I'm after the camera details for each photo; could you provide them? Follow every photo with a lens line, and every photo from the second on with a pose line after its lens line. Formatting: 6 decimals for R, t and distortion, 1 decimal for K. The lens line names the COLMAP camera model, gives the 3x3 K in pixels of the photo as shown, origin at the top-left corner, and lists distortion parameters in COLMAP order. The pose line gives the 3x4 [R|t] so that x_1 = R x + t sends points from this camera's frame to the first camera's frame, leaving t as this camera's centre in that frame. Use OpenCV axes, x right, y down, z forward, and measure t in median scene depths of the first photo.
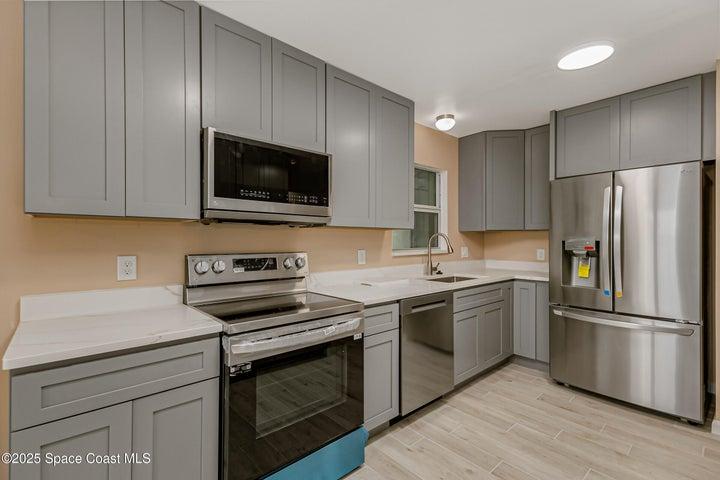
lens RADIAL K [[335.9, 0, 366.6], [0, 335.9, 240.8], [0, 0, 1]] dist [0.007835, 0.000915]
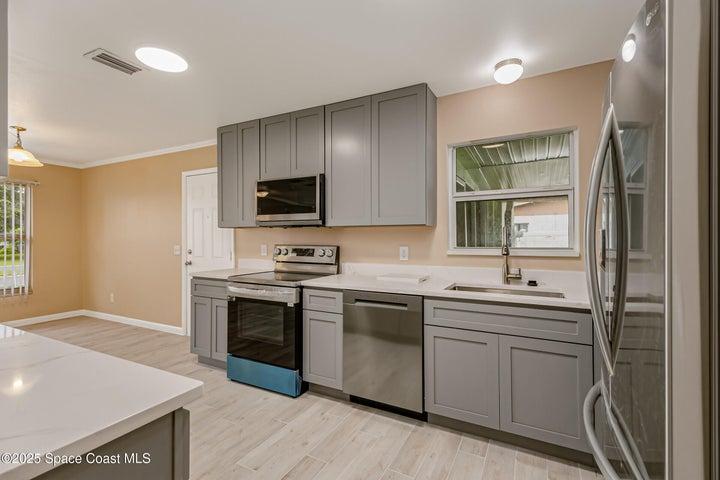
lens RADIAL K [[335.9, 0, 344.3], [0, 335.9, 238.3], [0, 0, 1]] dist [0.007835, 0.000915]
pose [[0.304484, 0.002375, -0.952514, 0.975565], [0.001911, 0.999993, 0.003104, -0.001025], [0.952516, -0.002765, 0.304478, 0.544722]]
